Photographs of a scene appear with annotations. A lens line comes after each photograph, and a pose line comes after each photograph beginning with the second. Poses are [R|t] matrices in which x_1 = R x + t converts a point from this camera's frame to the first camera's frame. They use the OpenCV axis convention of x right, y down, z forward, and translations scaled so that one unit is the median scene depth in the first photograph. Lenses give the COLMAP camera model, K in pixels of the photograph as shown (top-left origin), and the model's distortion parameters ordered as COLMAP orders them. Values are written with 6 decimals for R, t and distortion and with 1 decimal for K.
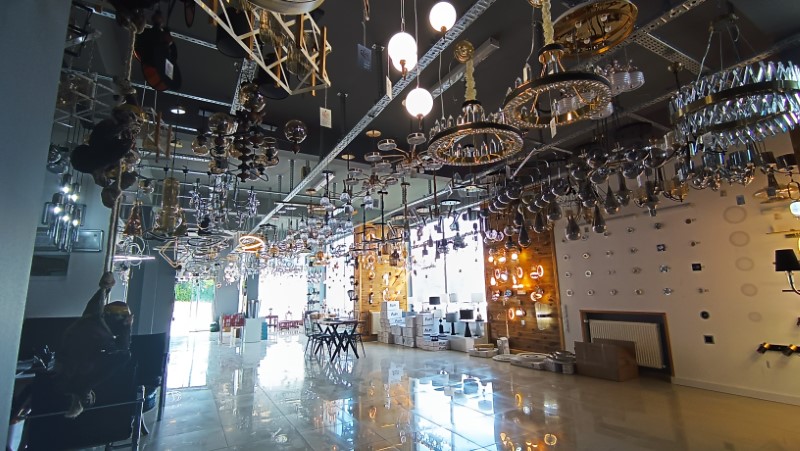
lens RADIAL K [[360.9, 0, 400.0], [0, 360.9, 225.5], [0, 0, 1]] dist [0.033200, 0.000421]
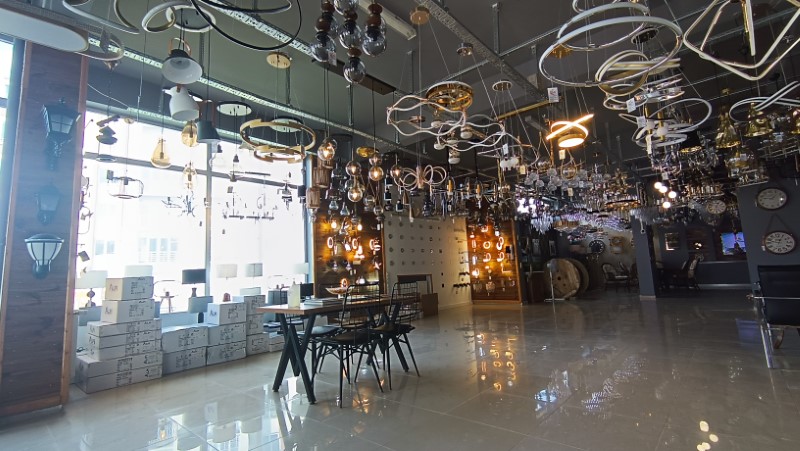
lens RADIAL K [[360.9, 0, 400.0], [0, 360.9, 225.5], [0, 0, 1]] dist [0.033200, 0.000421]
pose [[-0.337871, 0.156994, 0.928006, -0.664512], [-0.122953, 0.970178, -0.208894, 0.282729], [-0.933127, -0.184680, -0.308493, 1.246177]]
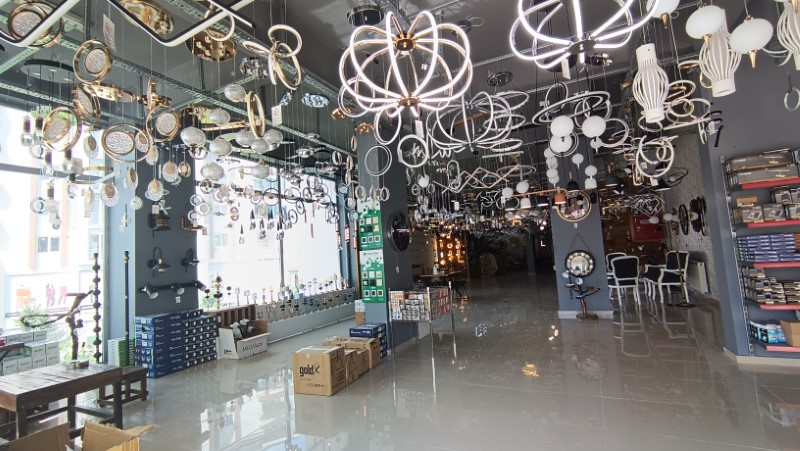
lens RADIAL K [[360.9, 0, 400.0], [0, 360.9, 225.5], [0, 0, 1]] dist [0.033200, 0.000421]
pose [[-0.570407, 0.126849, 0.811508, -1.204930], [-0.075767, 0.975664, -0.205765, 0.401462], [-0.817860, -0.178856, -0.546914, 2.059847]]
